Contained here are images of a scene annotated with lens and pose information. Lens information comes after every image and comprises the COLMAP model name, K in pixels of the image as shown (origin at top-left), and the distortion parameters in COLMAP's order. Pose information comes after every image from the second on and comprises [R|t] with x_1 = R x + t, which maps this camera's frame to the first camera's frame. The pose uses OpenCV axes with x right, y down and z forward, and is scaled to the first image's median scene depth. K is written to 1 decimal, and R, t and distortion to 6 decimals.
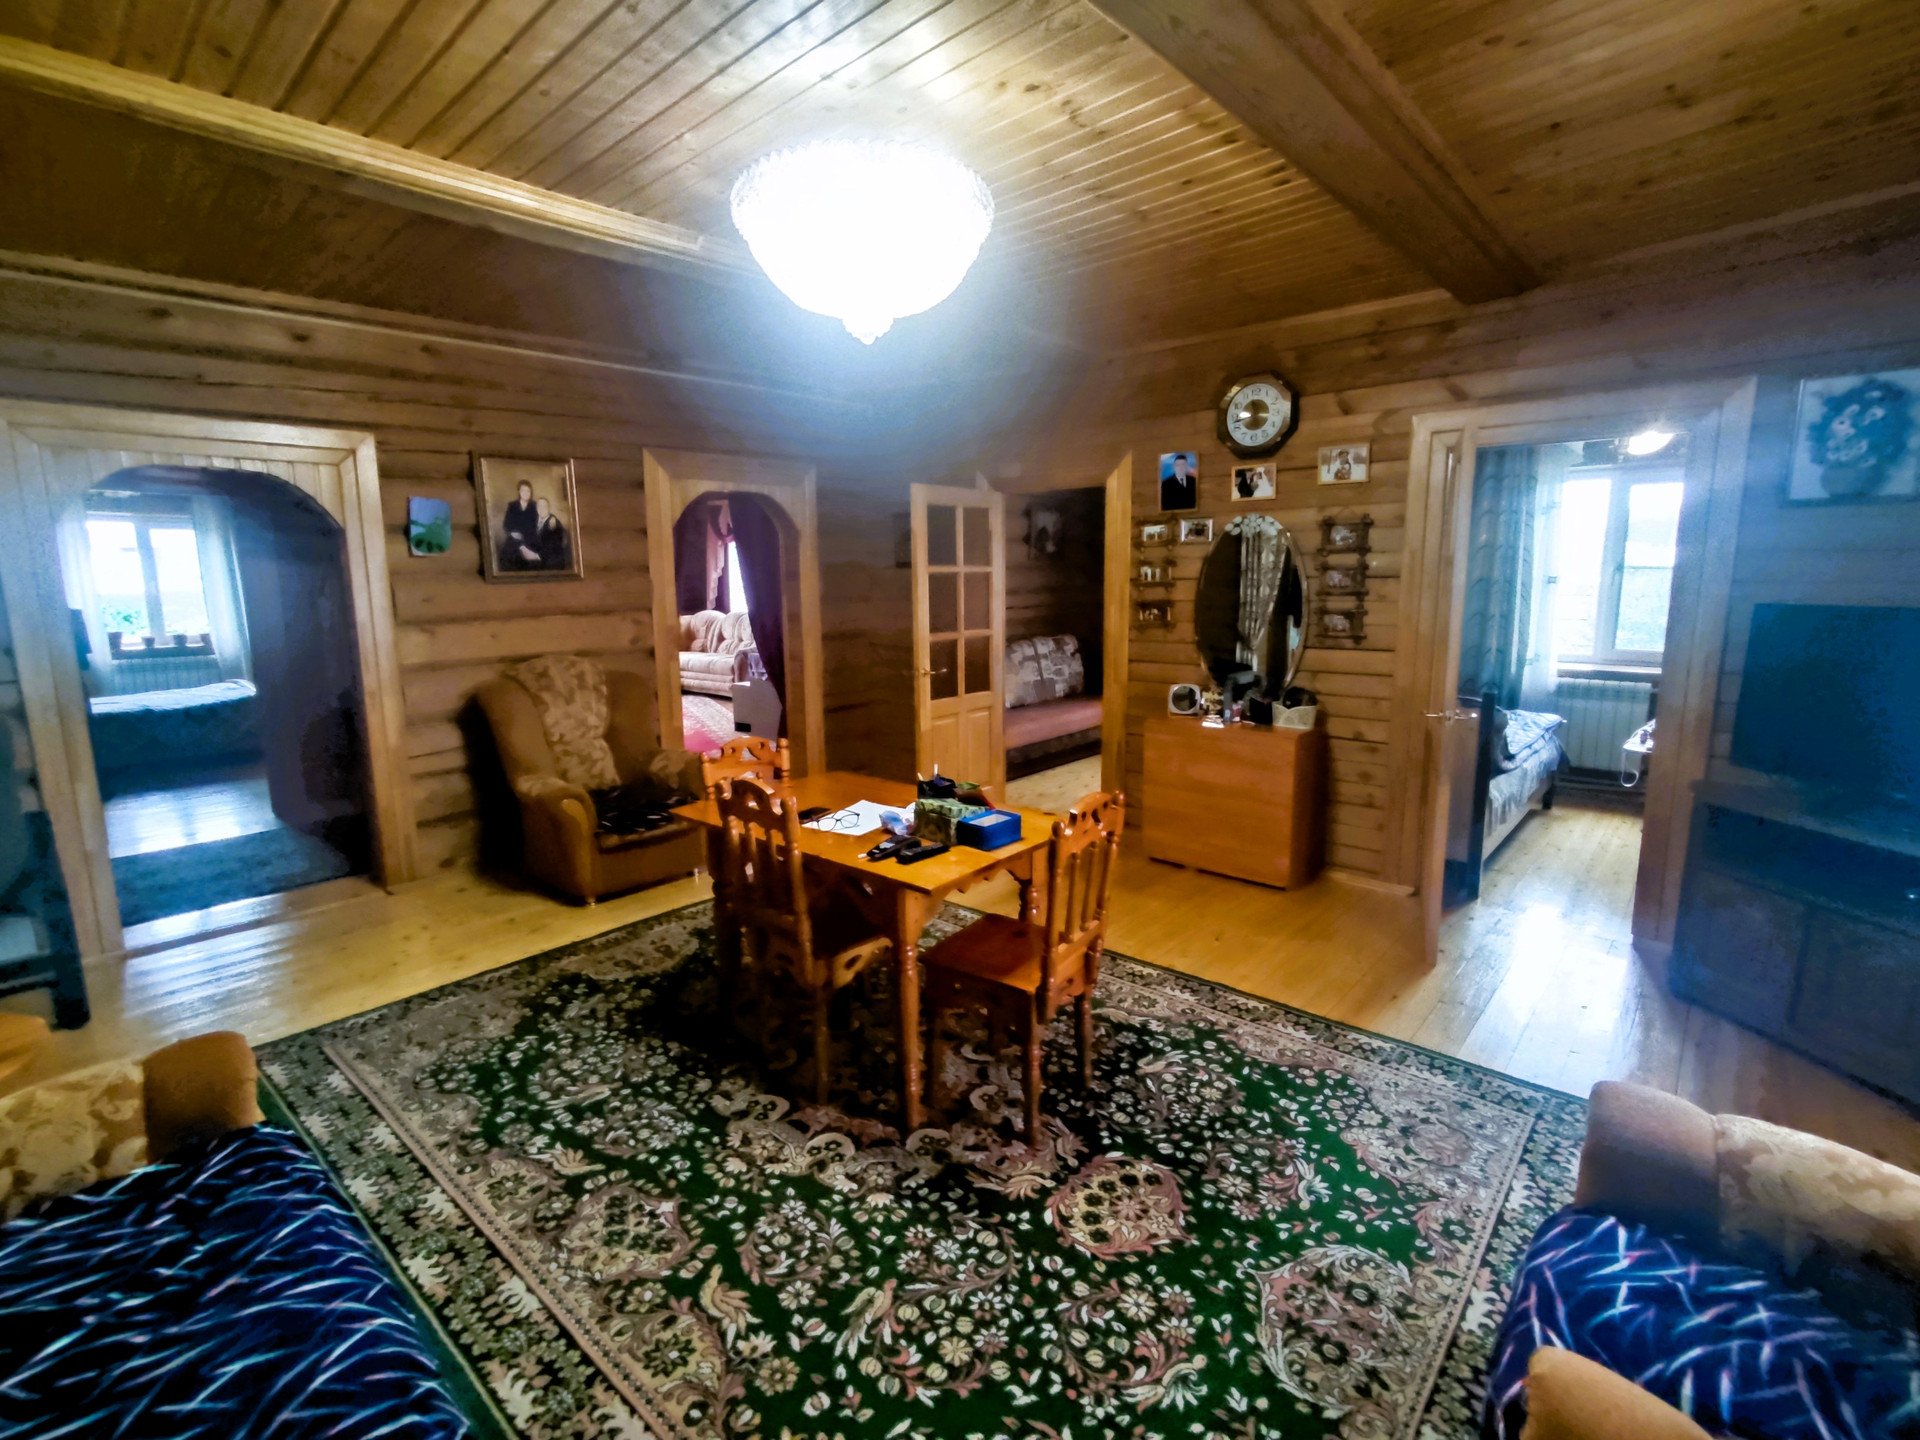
lens RADIAL K [[881.9, 0, 966.2], [0, 881.9, 720.9], [0, 0, 1]] dist [0.001554, -0.000287]
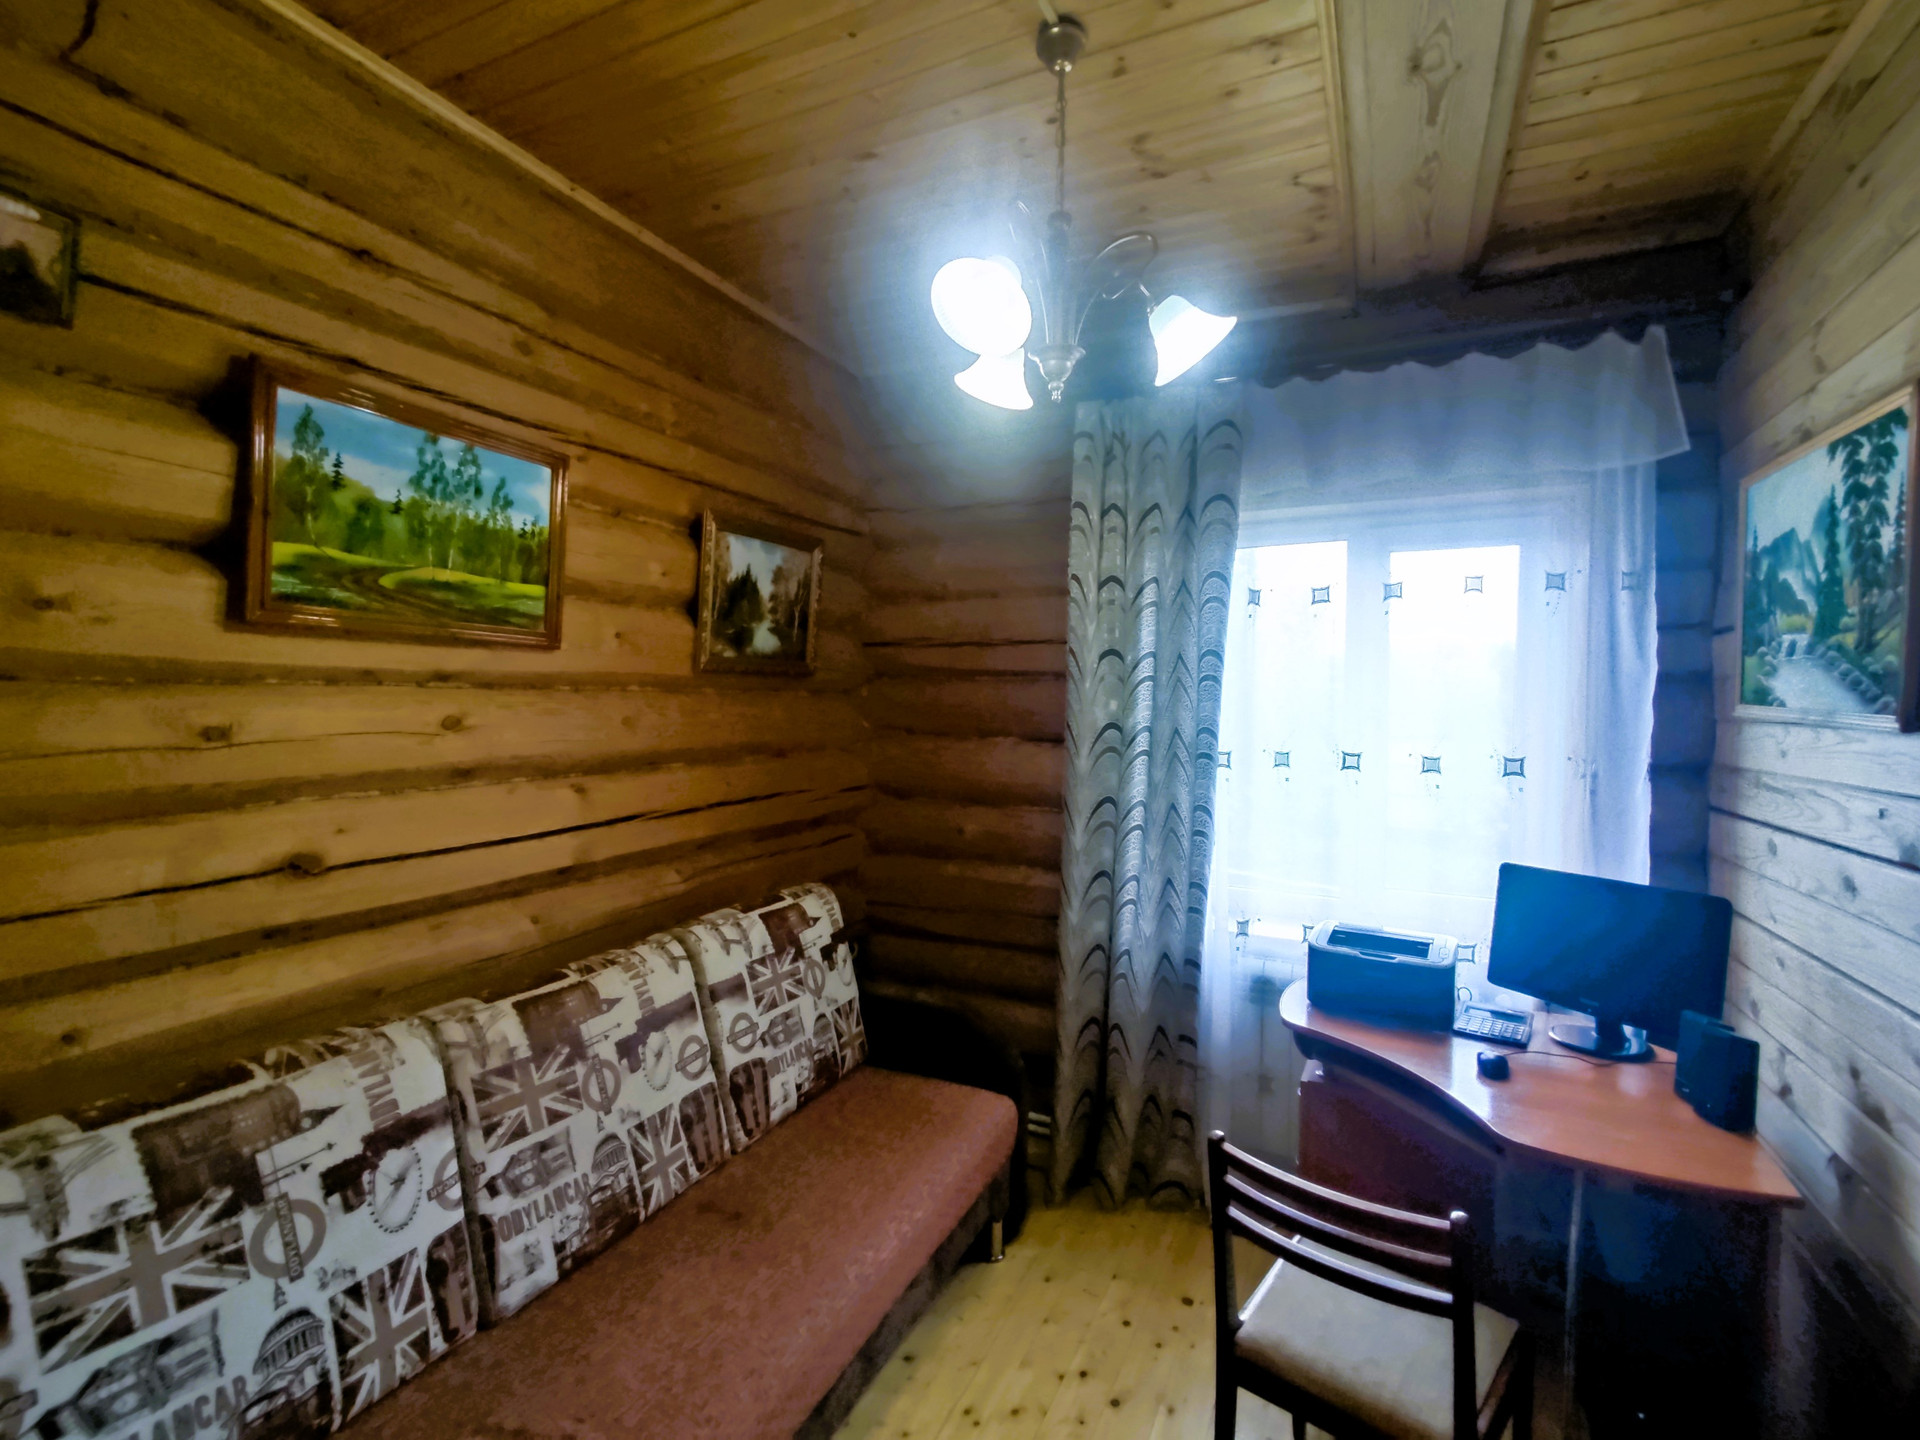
lens RADIAL K [[881.9, 0, 956.3], [0, 881.9, 713.9], [0, 0, 1]] dist [0.001554, -0.000287]
pose [[0.957987, 0.014237, 0.286459, 0.076473], [0.028935, 0.988874, -0.145912, -0.116706], [-0.285349, 0.148070, 0.946917, 0.705930]]
